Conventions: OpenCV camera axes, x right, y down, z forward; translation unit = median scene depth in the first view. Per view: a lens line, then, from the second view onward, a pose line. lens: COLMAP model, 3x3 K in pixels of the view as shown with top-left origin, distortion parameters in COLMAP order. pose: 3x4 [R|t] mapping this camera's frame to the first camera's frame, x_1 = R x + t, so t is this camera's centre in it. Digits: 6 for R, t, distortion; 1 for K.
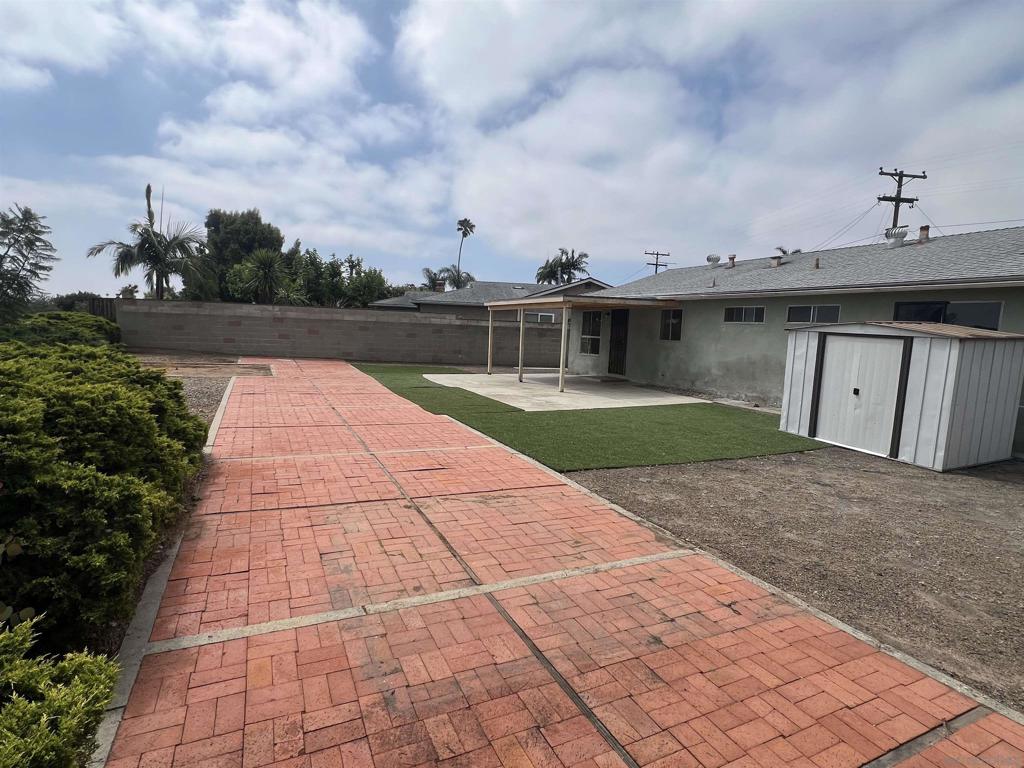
lens RADIAL K [[533.1, 0, 512.0], [0, 533.1, 384.0], [0, 0, 1]] dist [-0.000809, 0.000009]
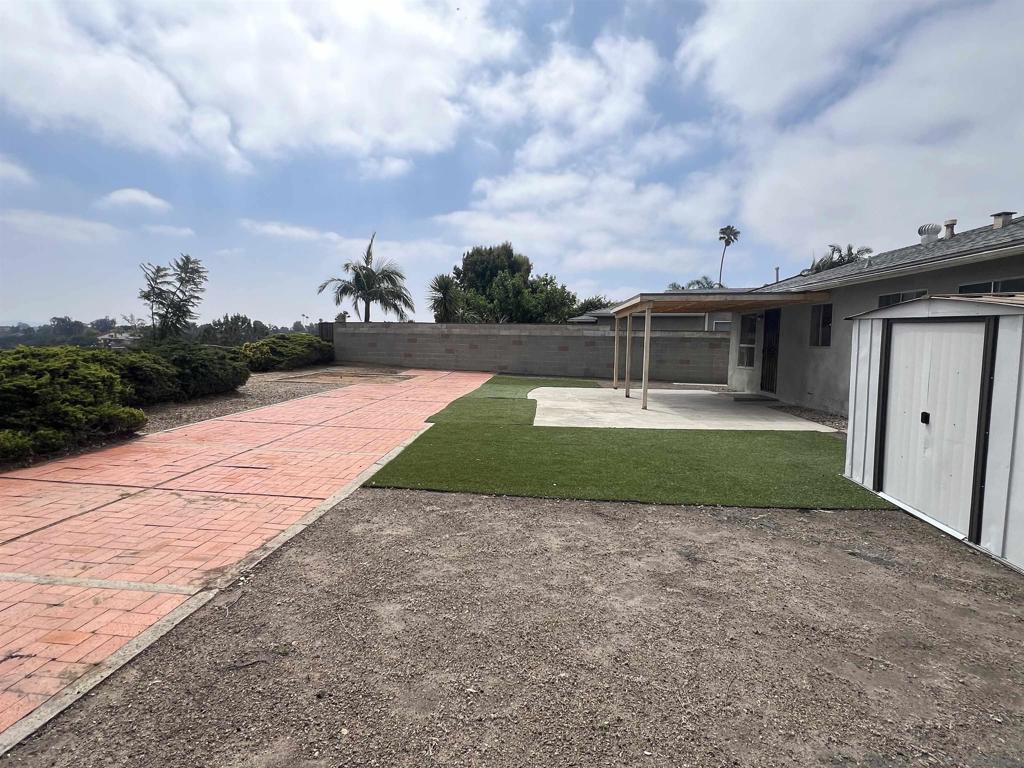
lens RADIAL K [[533.1, 0, 512.0], [0, 533.1, 384.0], [0, 0, 1]] dist [-0.000809, 0.000009]
pose [[0.858726, 0.017071, -0.512151, 0.269559], [-0.036388, 0.998953, -0.027715, 0.004812], [0.511142, 0.042436, 0.858448, 0.134803]]
